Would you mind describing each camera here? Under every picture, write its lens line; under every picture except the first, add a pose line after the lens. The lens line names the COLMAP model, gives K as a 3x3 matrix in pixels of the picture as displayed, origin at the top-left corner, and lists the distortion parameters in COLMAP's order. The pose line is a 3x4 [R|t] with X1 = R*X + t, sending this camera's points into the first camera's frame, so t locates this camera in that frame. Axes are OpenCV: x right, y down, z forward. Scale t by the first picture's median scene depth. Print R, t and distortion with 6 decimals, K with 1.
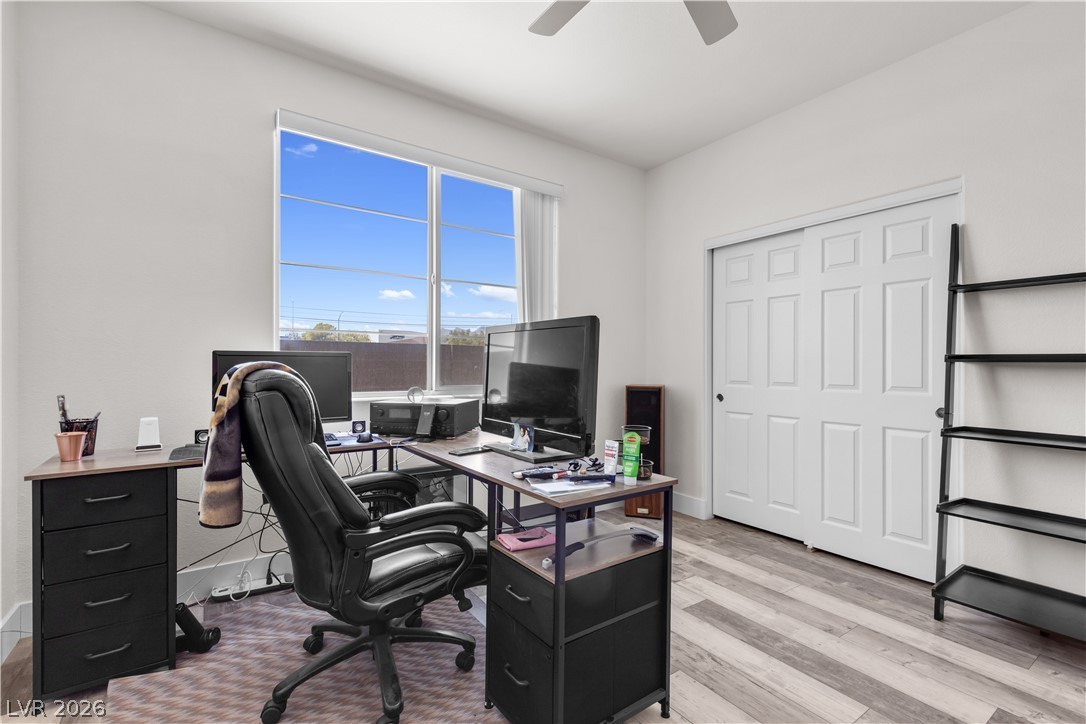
lens RADIAL K [[488.9, 0, 548.4], [0, 488.9, 367.9], [0, 0, 1]] dist [0.004074, 0.000176]
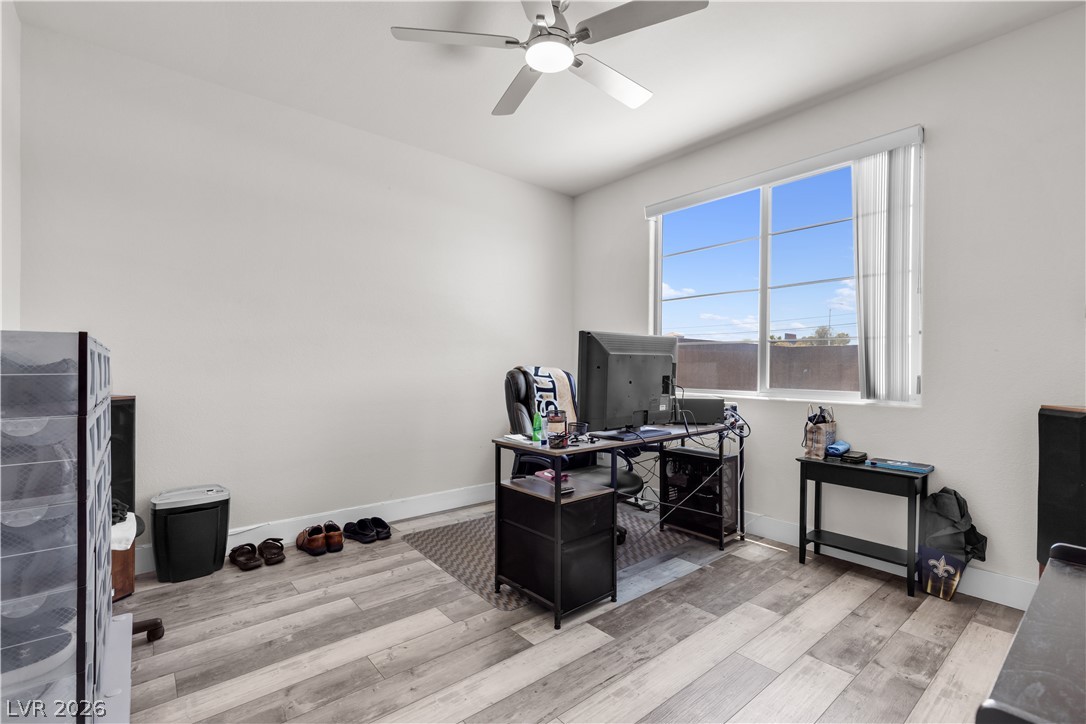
lens RADIAL K [[488.9, 0, 548.4], [0, 488.9, 367.9], [0, 0, 1]] dist [0.004074, 0.000176]
pose [[0.091785, 0.005085, -0.995766, 0.816970], [-0.003064, 0.999984, 0.004824, -0.010595], [0.995774, 0.002608, 0.091799, 0.435149]]
